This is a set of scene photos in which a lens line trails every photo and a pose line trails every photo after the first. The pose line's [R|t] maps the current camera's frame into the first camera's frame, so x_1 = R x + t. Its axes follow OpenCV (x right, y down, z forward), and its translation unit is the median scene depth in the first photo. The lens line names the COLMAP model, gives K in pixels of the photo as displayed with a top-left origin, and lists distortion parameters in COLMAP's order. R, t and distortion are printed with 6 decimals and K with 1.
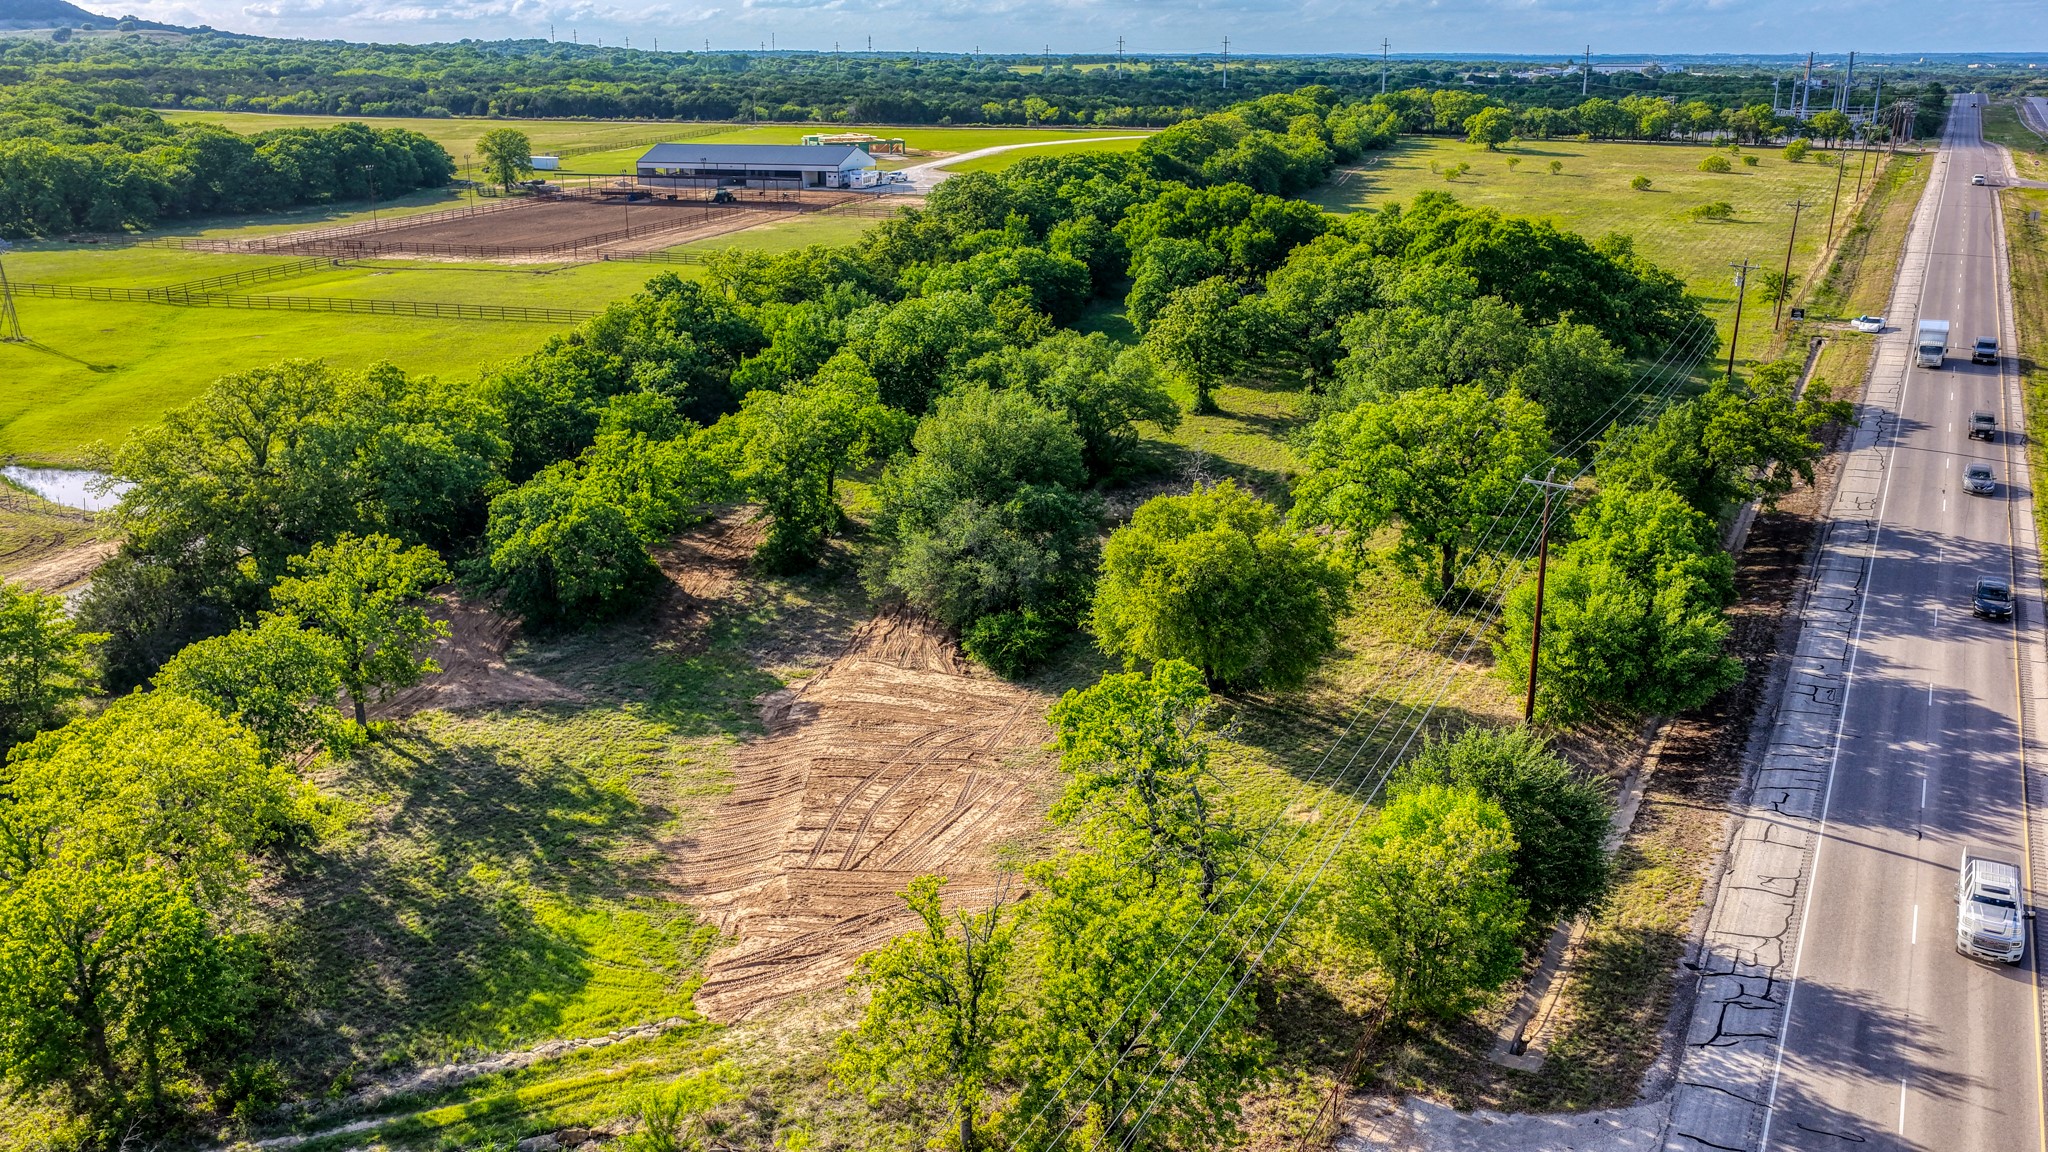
lens RADIAL K [[1698.3, 0, 1024.0], [0, 1698.3, 576.0], [0, 0, 1]] dist [-0.015000, 0.037389]
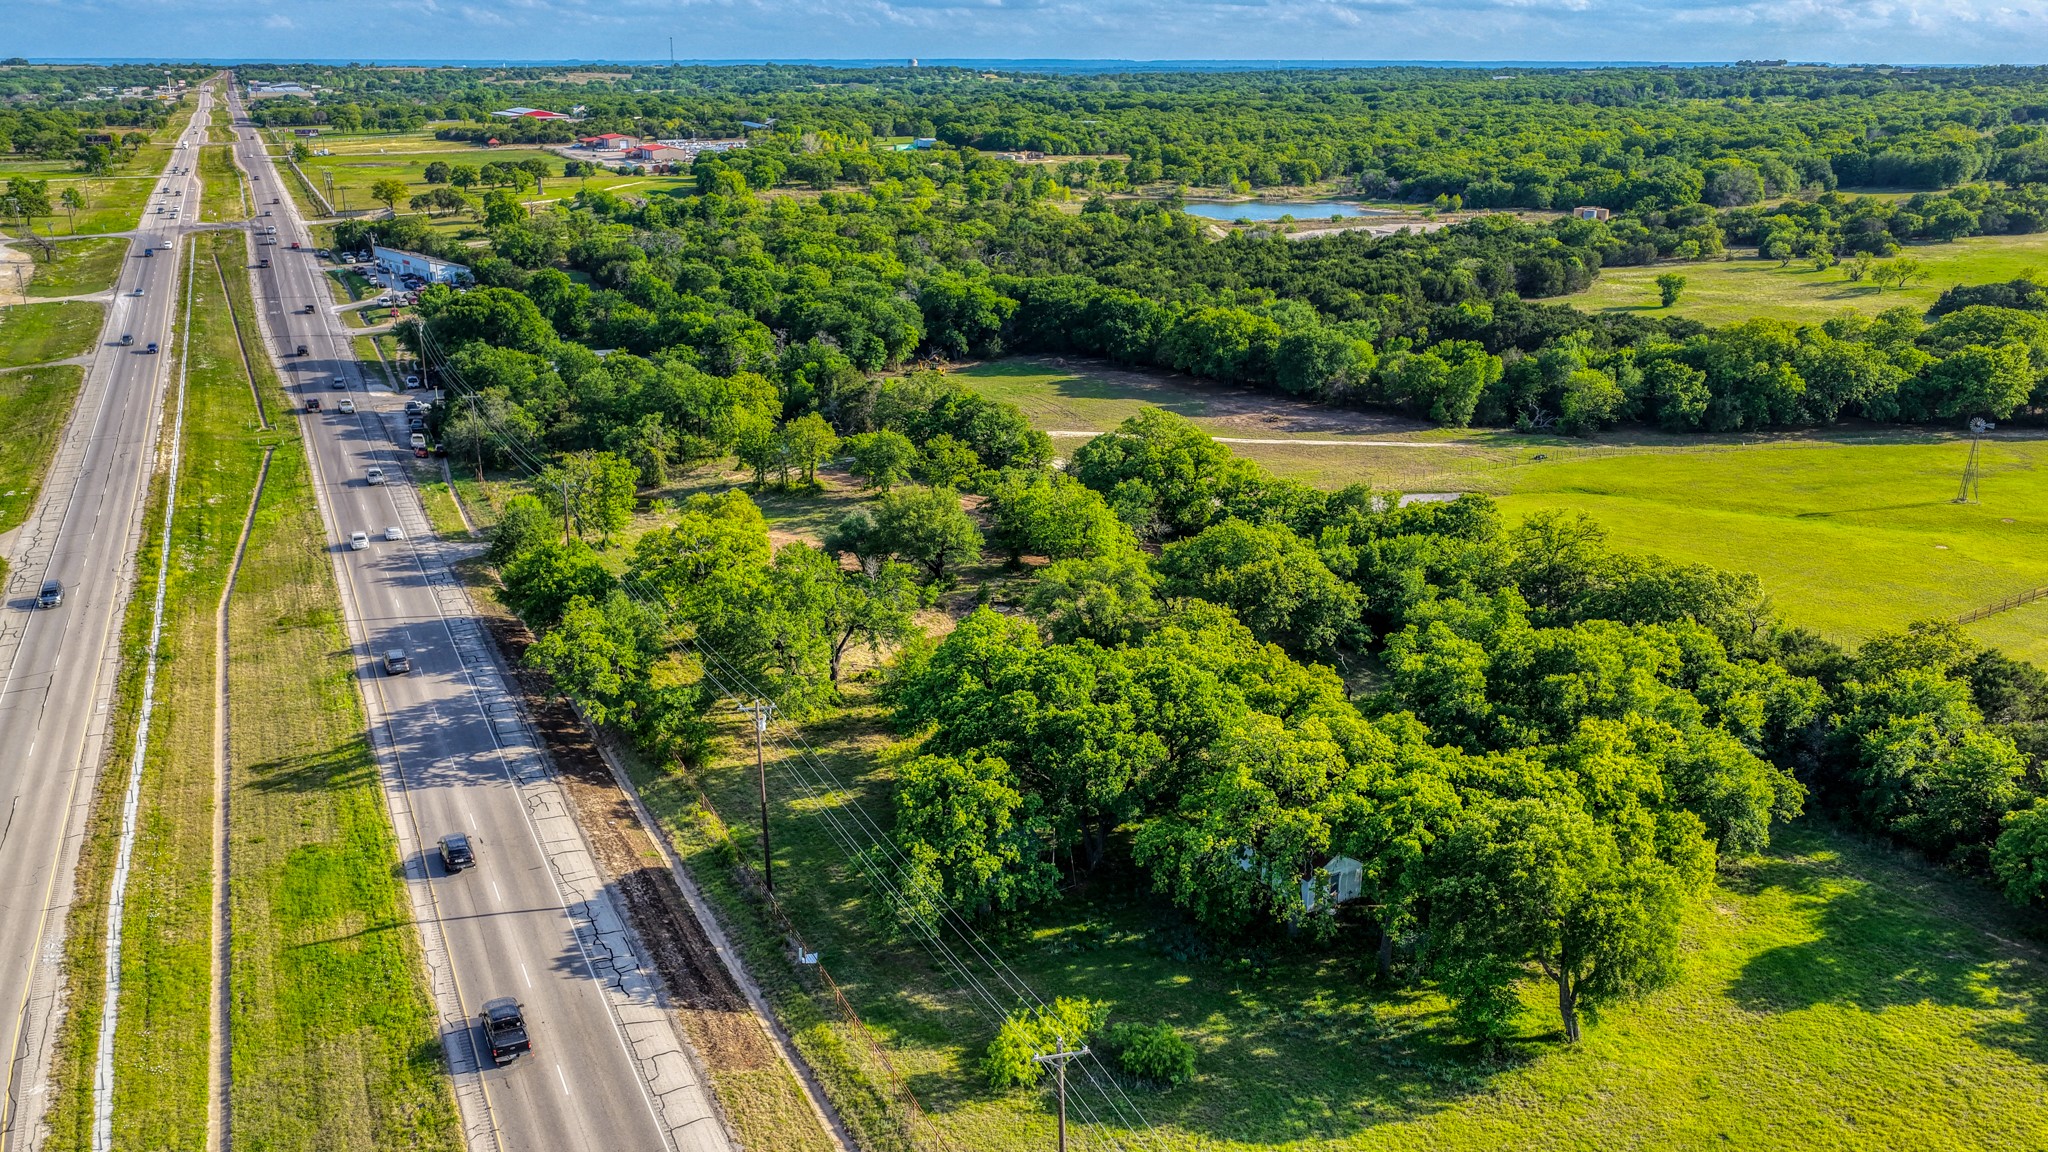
lens RADIAL K [[1698.3, 0, 1024.0], [0, 1698.3, 576.0], [0, 0, 1]] dist [-0.015000, 0.037389]
pose [[-0.608928, 0.230011, -0.759145, 0.962052], [-0.237161, 0.860468, 0.450942, -0.638967], [0.756942, 0.454631, -0.469414, 1.472687]]
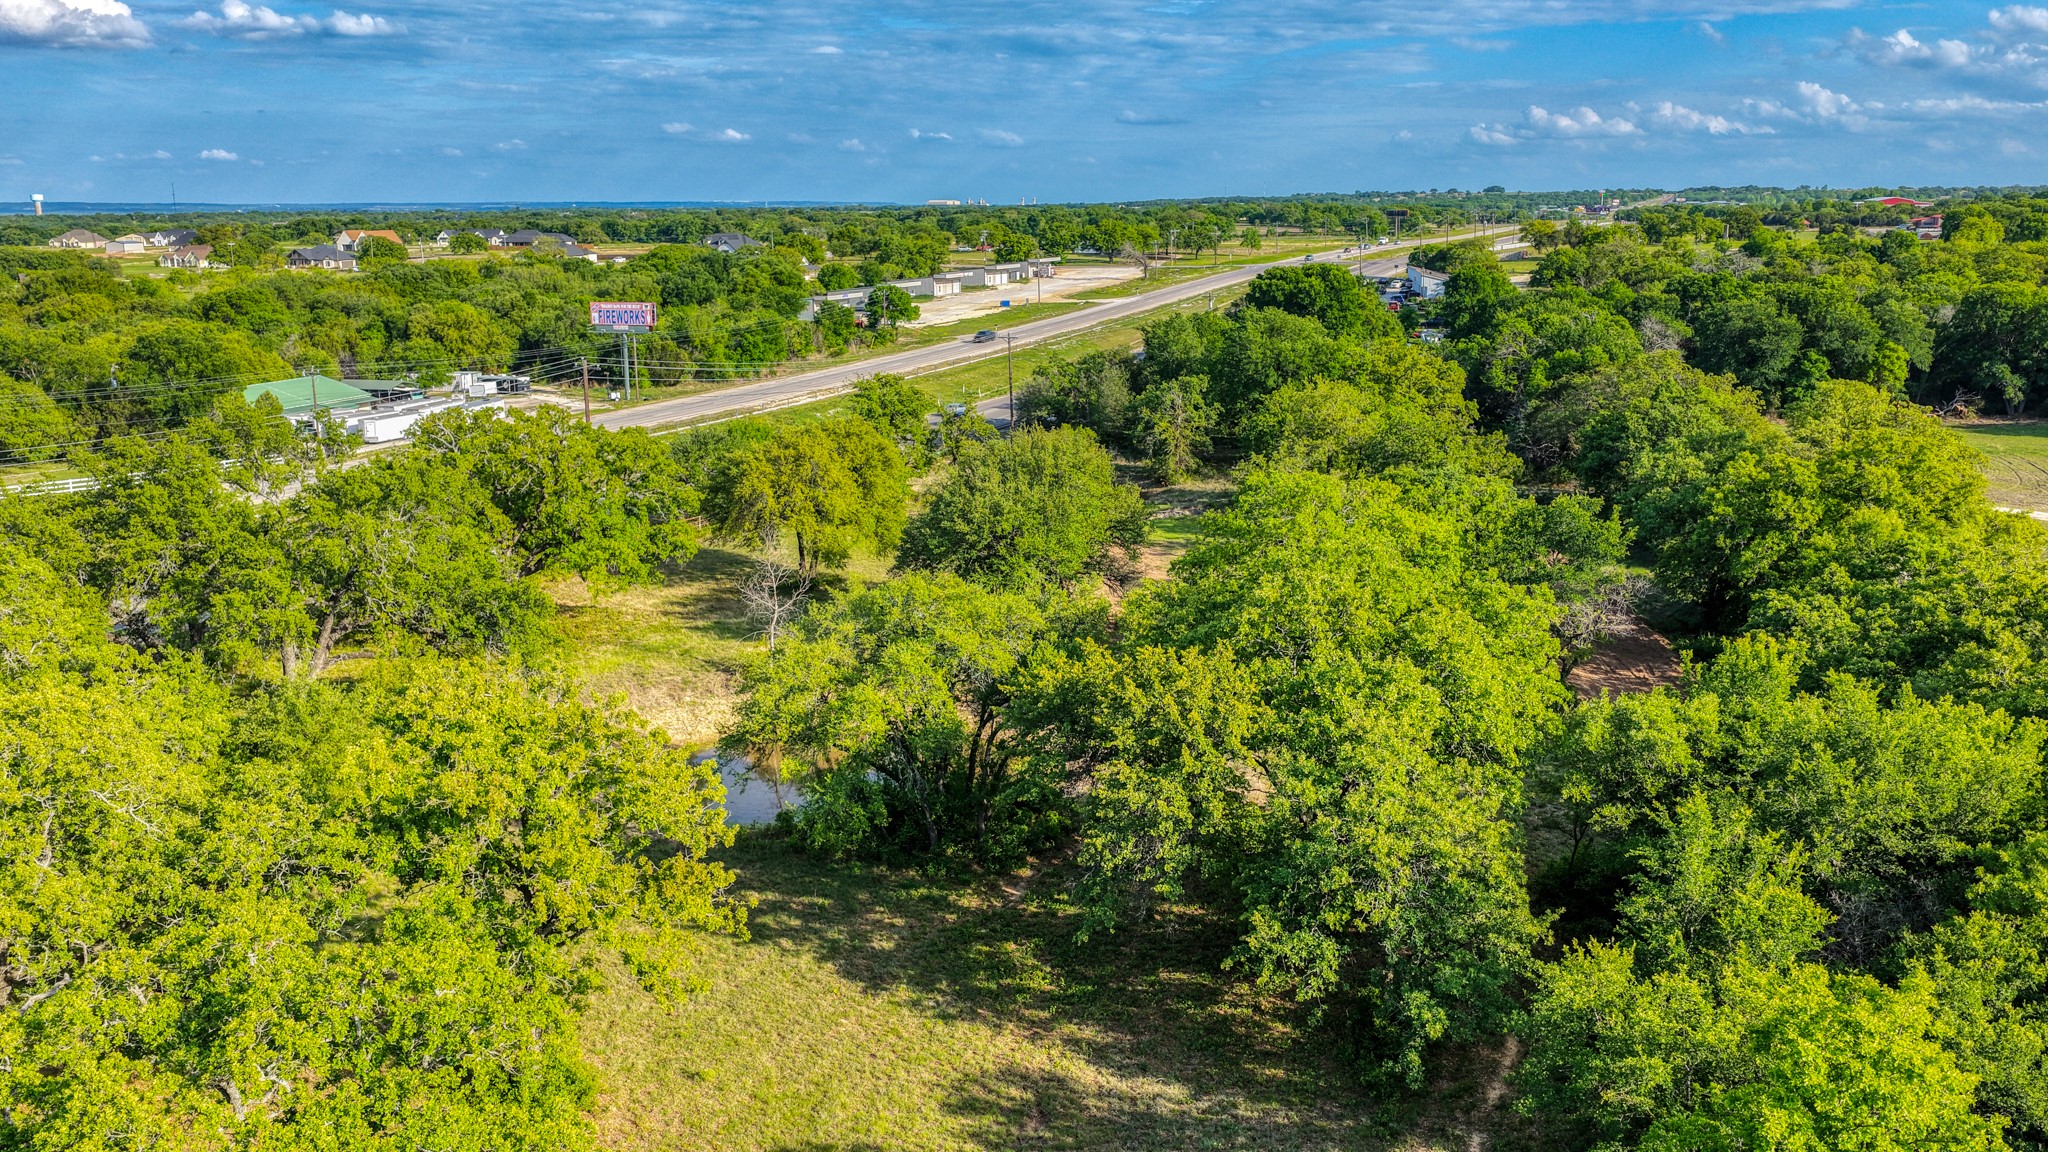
lens RADIAL K [[1698.3, 0, 1024.0], [0, 1698.3, 576.0], [0, 0, 1]] dist [-0.015000, 0.037389]
pose [[-0.994236, 0.030575, -0.102759, 0.053539], [-0.024121, 0.870108, 0.492271, -0.345941], [0.104463, 0.491912, -0.864355, 1.334126]]
